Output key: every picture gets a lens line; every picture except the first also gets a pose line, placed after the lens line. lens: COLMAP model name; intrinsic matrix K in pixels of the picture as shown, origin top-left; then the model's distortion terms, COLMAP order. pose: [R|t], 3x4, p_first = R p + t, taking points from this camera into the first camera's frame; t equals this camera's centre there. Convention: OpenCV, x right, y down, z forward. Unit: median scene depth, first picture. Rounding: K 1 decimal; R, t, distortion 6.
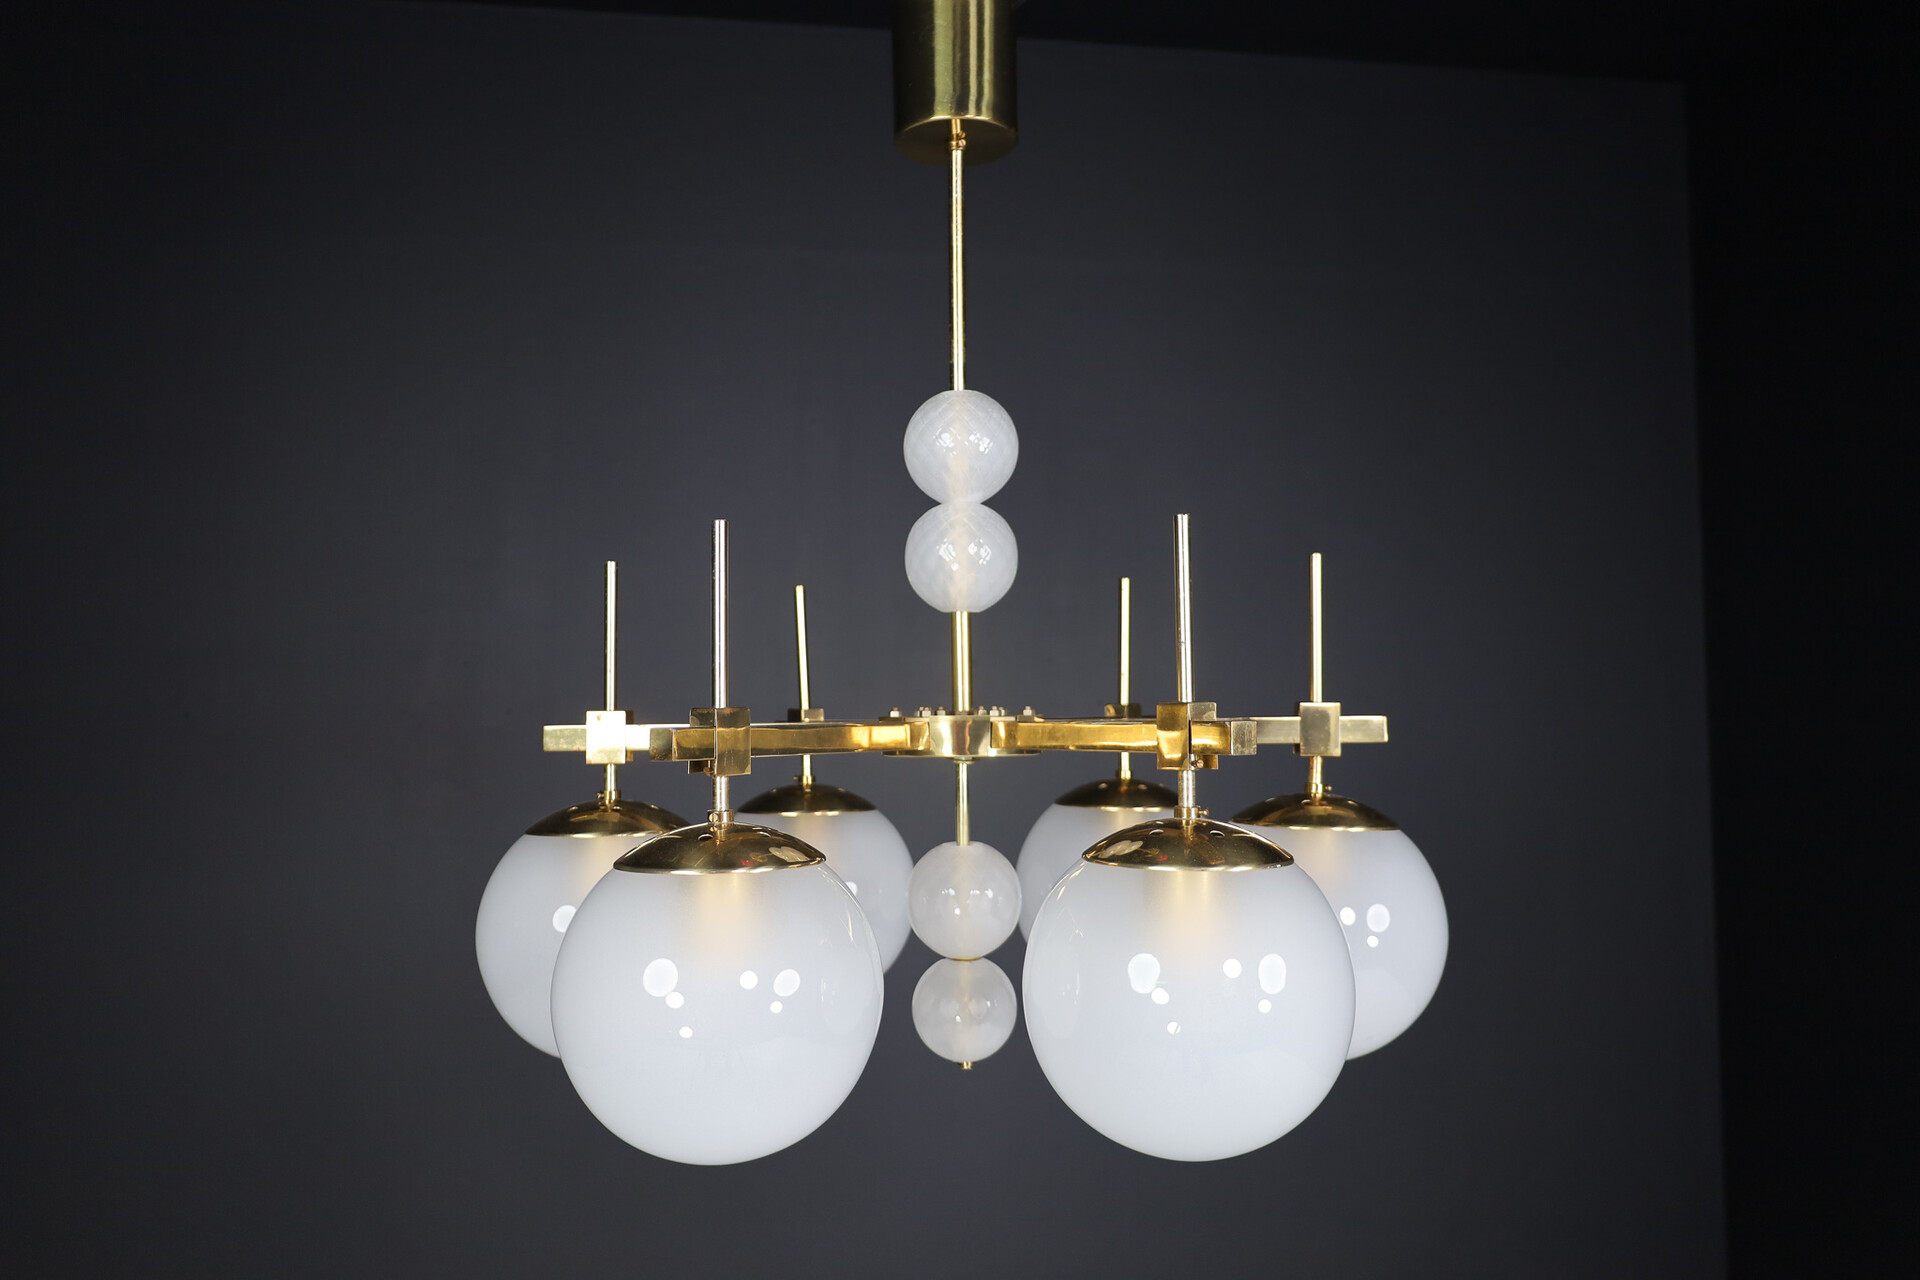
lens RADIAL K [[1381.6, 0, 956.5], [0, 1381.6, 646.8], [0, 0, 1]] dist [0.015329, 0.003234]
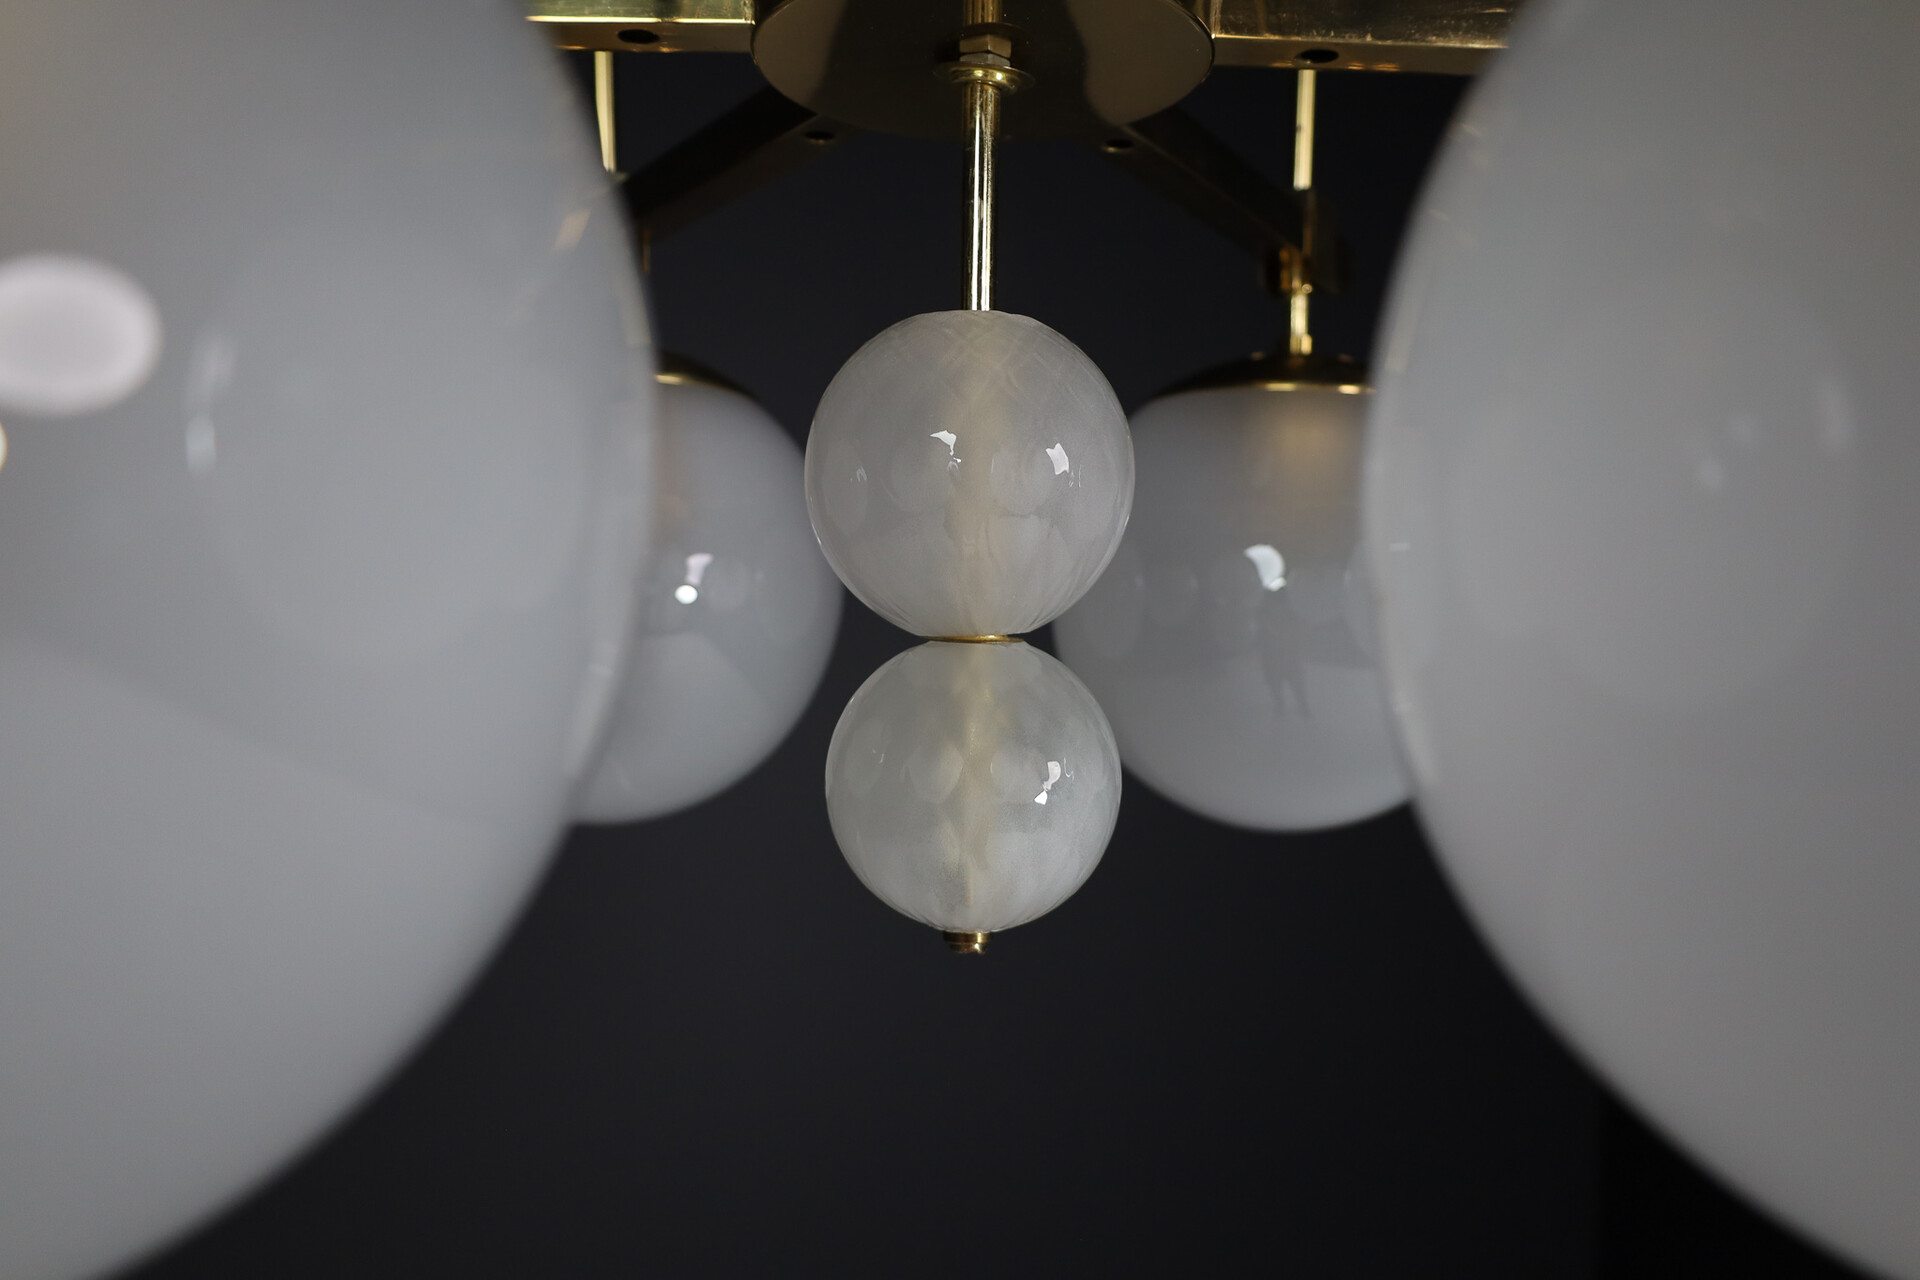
lens RADIAL K [[1436.4, 0, 967.5], [0, 1436.4, 637.7], [0, 0, 1]] dist [-0.038680, 0.000304]
pose [[0.998135, 0.024105, 0.056093, -0.016311], [-0.027054, 0.998259, 0.052420, 0.205707], [-0.054732, -0.053839, 0.997049, 0.637964]]
